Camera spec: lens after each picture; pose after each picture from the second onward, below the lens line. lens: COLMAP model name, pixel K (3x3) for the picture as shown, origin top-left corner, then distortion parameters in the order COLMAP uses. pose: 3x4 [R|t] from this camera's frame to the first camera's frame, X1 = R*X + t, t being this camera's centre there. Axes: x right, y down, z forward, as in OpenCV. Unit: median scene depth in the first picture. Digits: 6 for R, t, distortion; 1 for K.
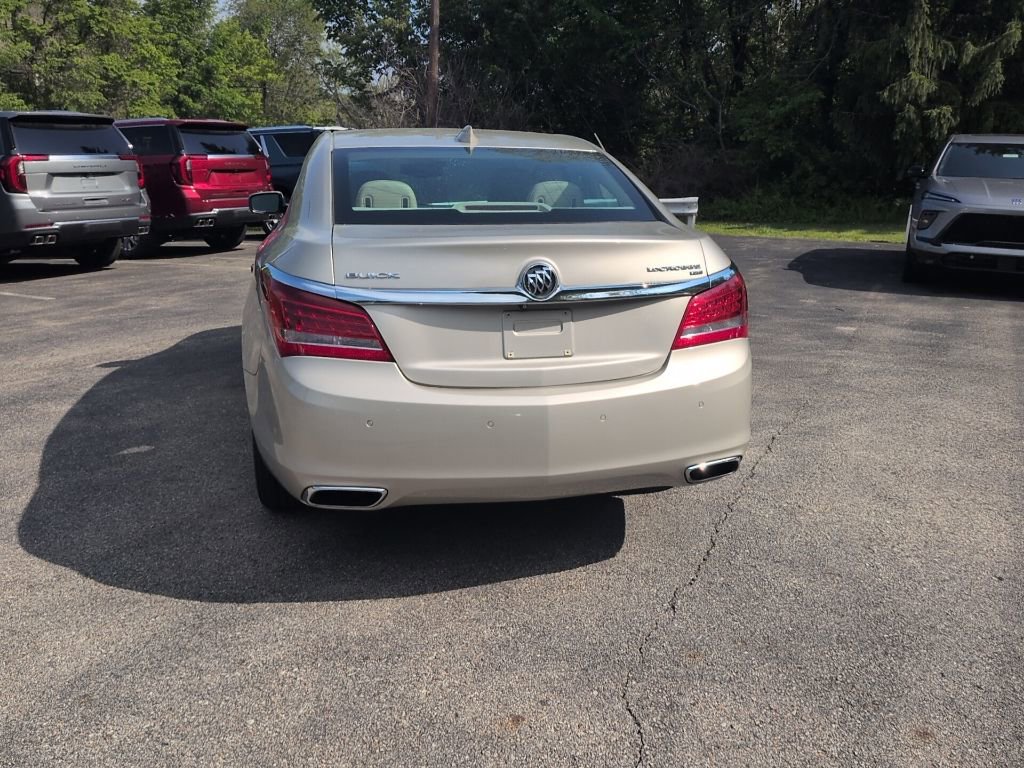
lens RADIAL K [[860.1, 0, 516.4], [0, 860.1, 384.0], [0, 0, 1]] dist [0.082717, -0.151869]
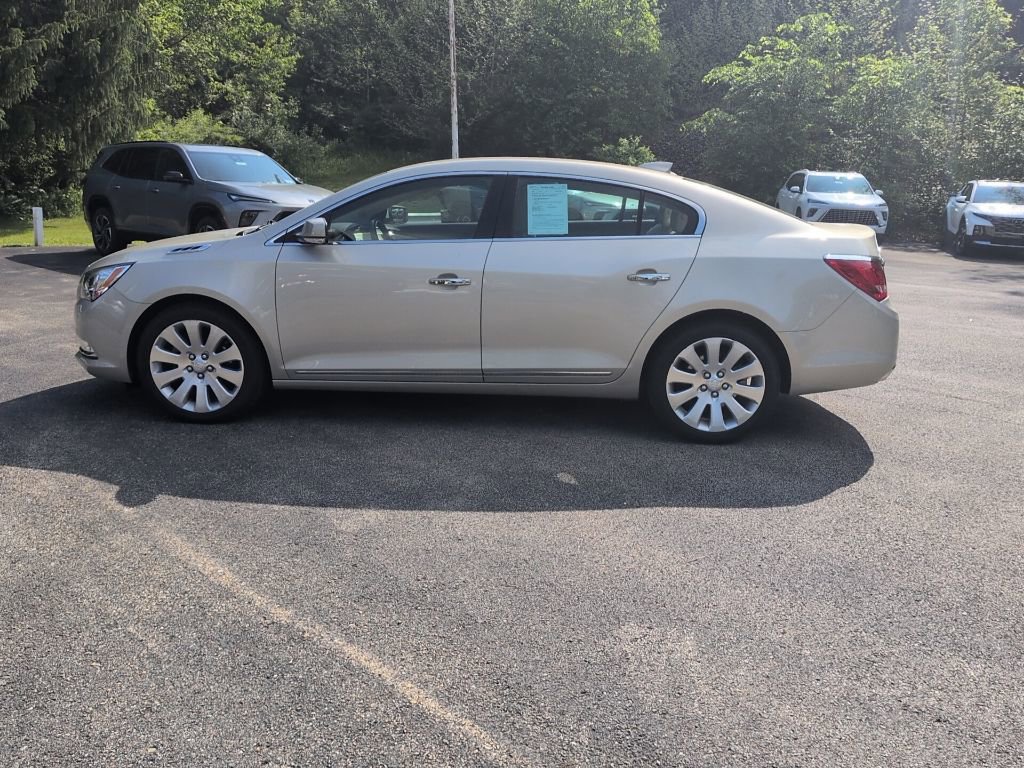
lens RADIAL K [[860.1, 0, 518.2], [0, 860.1, 379.1], [0, 0, 1]] dist [0.082717, -0.151869]
pose [[0.268916, -0.224768, 0.936570, -1.565848], [0.221630, 0.960736, 0.166931, -0.245871], [-0.937318, 0.162682, 0.308173, 0.841772]]
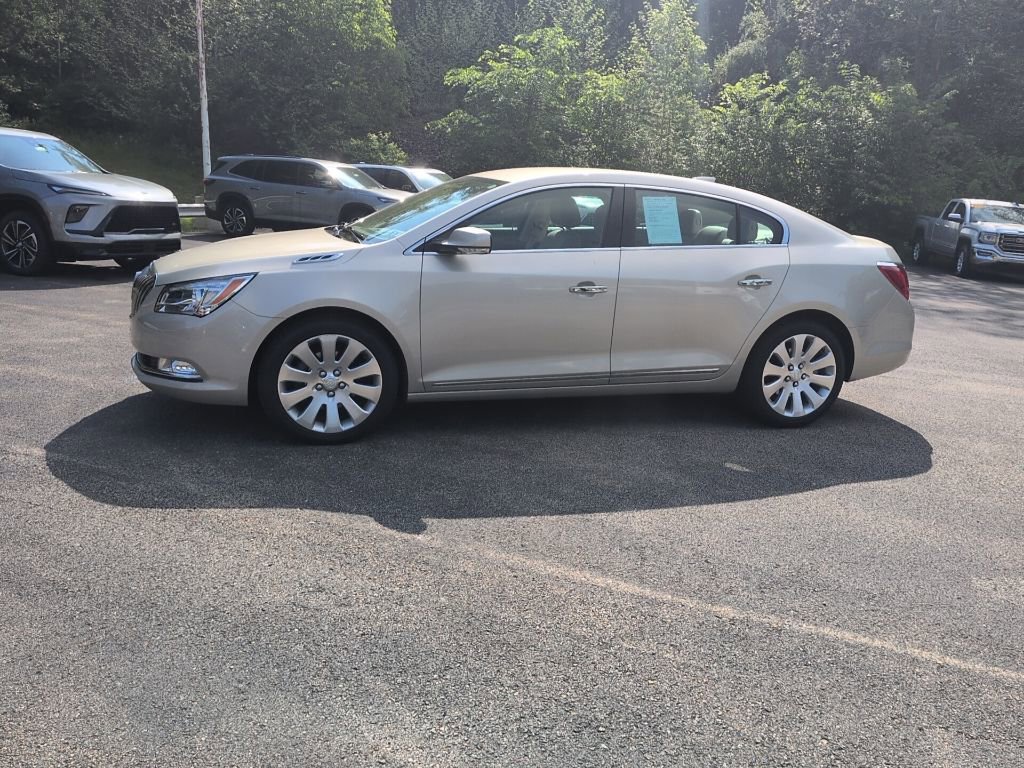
lens RADIAL K [[860.1, 0, 518.7], [0, 860.1, 379.3], [0, 0, 1]] dist [0.082717, -0.151869]
pose [[-0.093822, -0.235926, 0.967231, -1.666971], [0.194539, 0.948445, 0.250214, -0.413854], [-0.976397, 0.211640, -0.043088, 1.495860]]
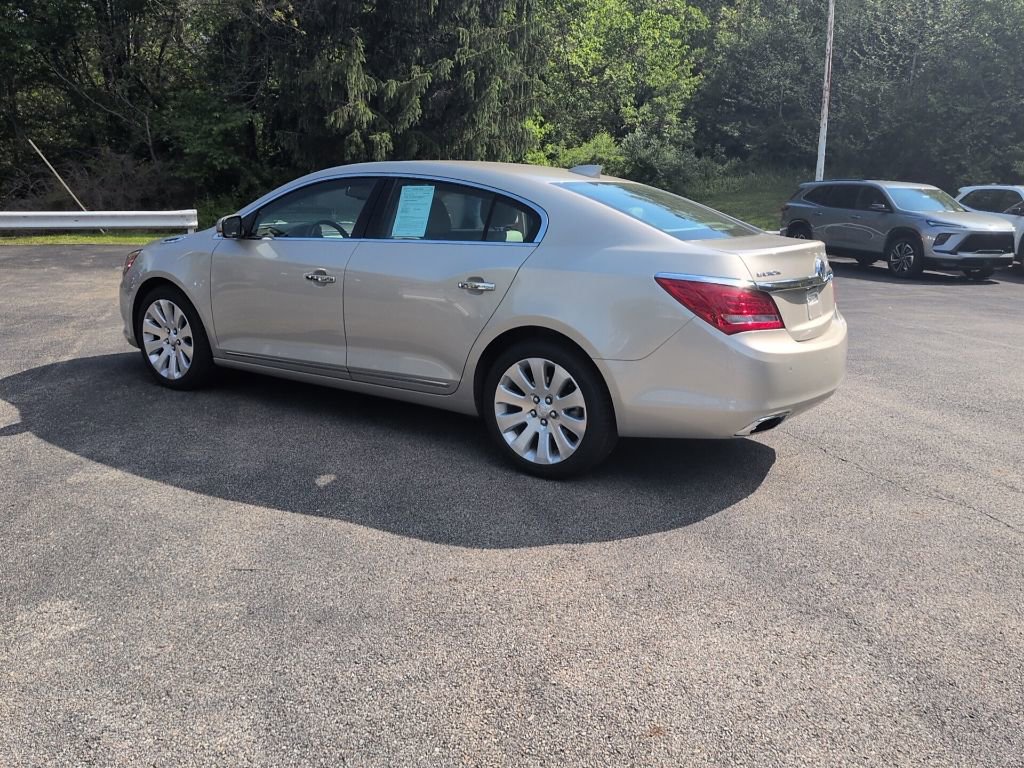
lens RADIAL K [[860.1, 0, 517.1], [0, 860.1, 382.8], [0, 0, 1]] dist [0.082717, -0.151869]
pose [[0.716443, -0.146207, 0.682153, -1.080804], [0.153996, 0.986817, 0.049769, -0.056380], [-0.680437, 0.069392, 0.729514, 0.146376]]
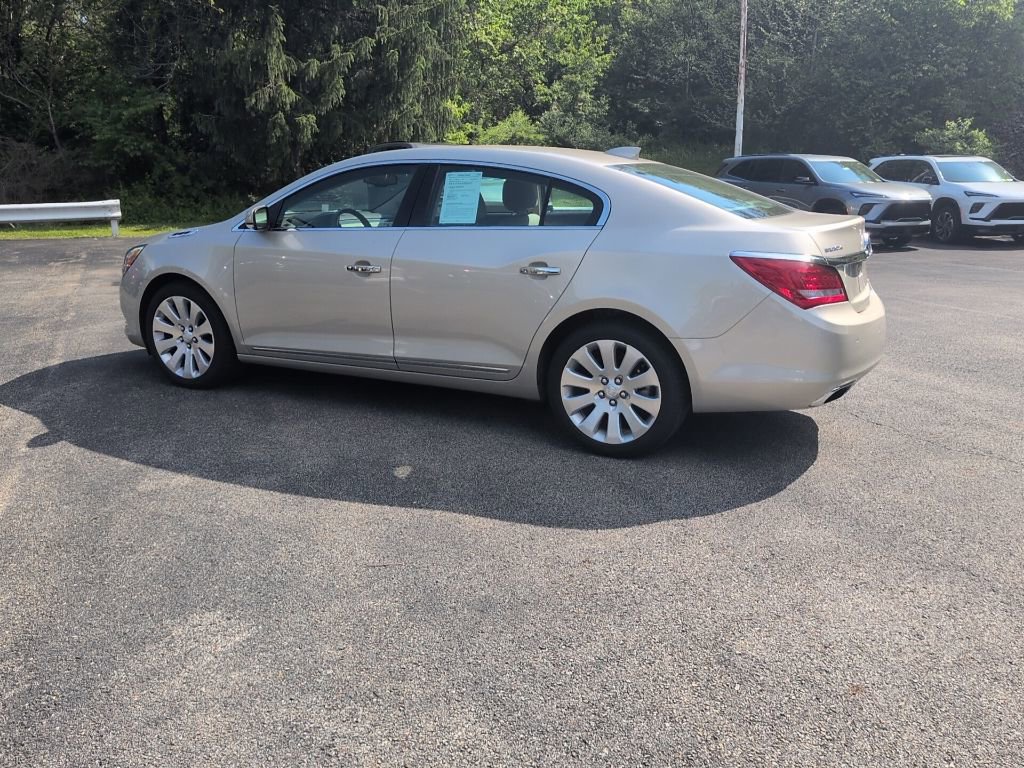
lens RADIAL K [[860.1, 0, 518.3], [0, 860.1, 383.4], [0, 0, 1]] dist [0.082717, -0.151869]
pose [[0.629524, -0.195785, 0.751909, -1.234319], [0.193738, 0.976719, 0.092119, -0.100266], [-0.752439, 0.087682, 0.652799, 0.296533]]
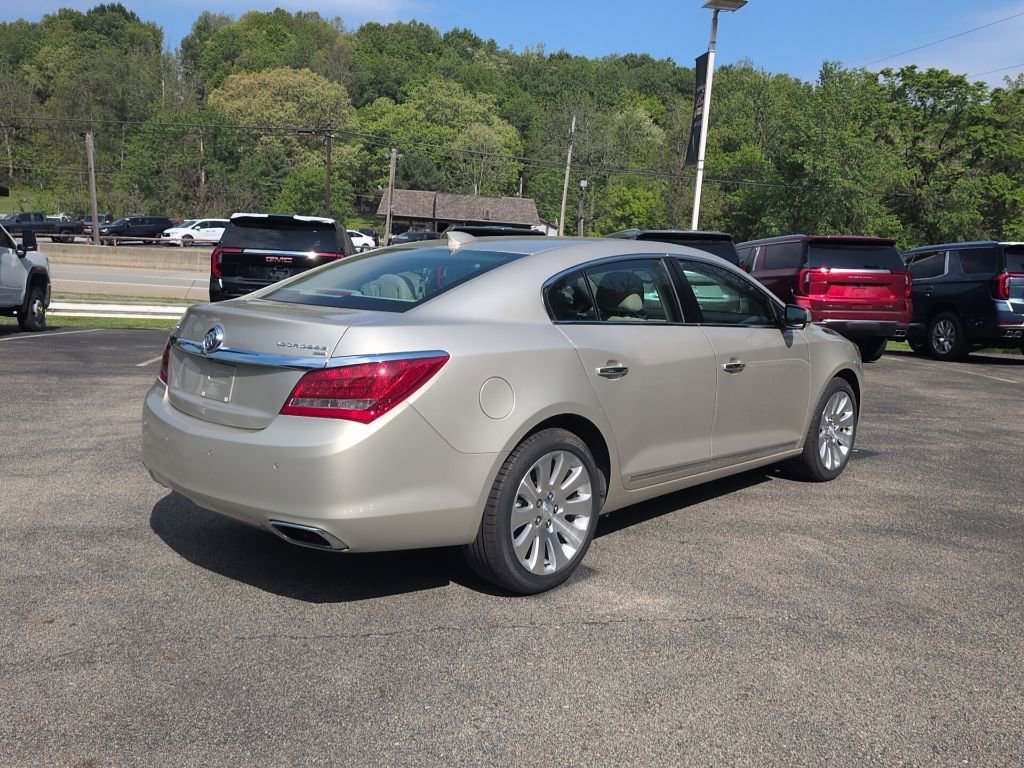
lens RADIAL K [[860.1, 0, 514.7], [0, 860.1, 388.4], [0, 0, 1]] dist [0.082717, -0.151869]
pose [[0.566573, 0.134317, -0.812991, 0.971945], [-0.235330, 0.971909, -0.003429, -0.107580], [0.789693, 0.193264, 0.582267, 0.424503]]
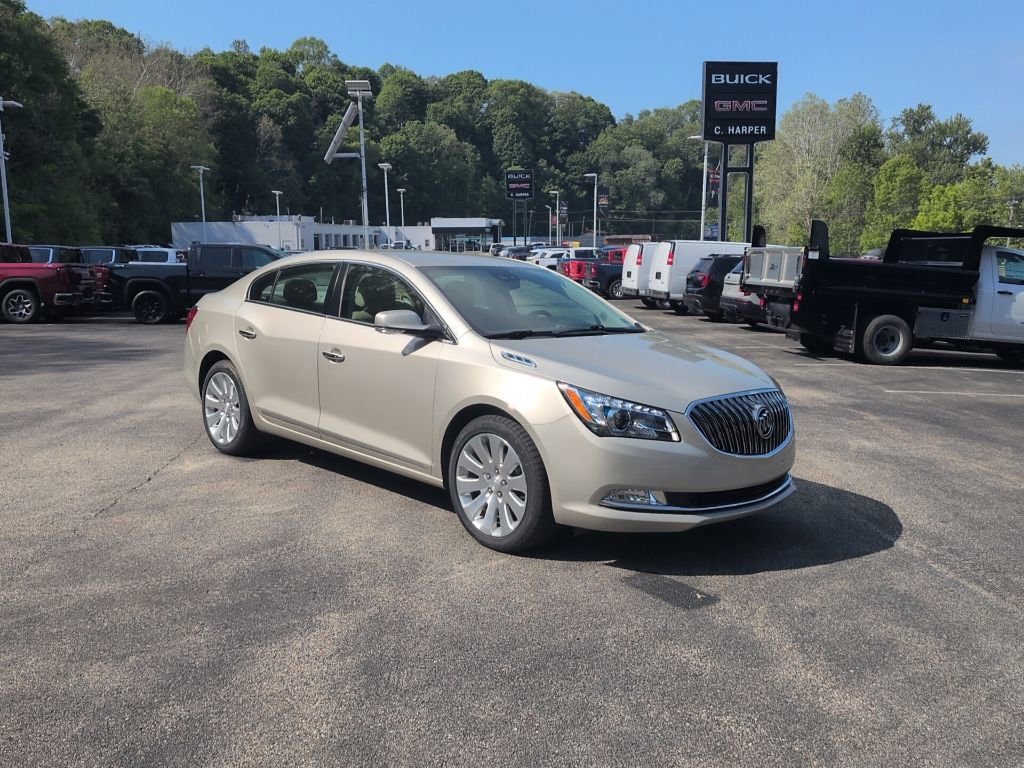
lens RADIAL K [[860.1, 0, 513.8], [0, 860.1, 390.6], [0, 0, 1]] dist [0.082717, -0.151869]
pose [[-0.842941, 0.049617, -0.535713, 0.644796], [-0.165839, 0.923289, 0.346460, -0.711550], [0.511809, 0.380887, -0.770050, 2.684588]]
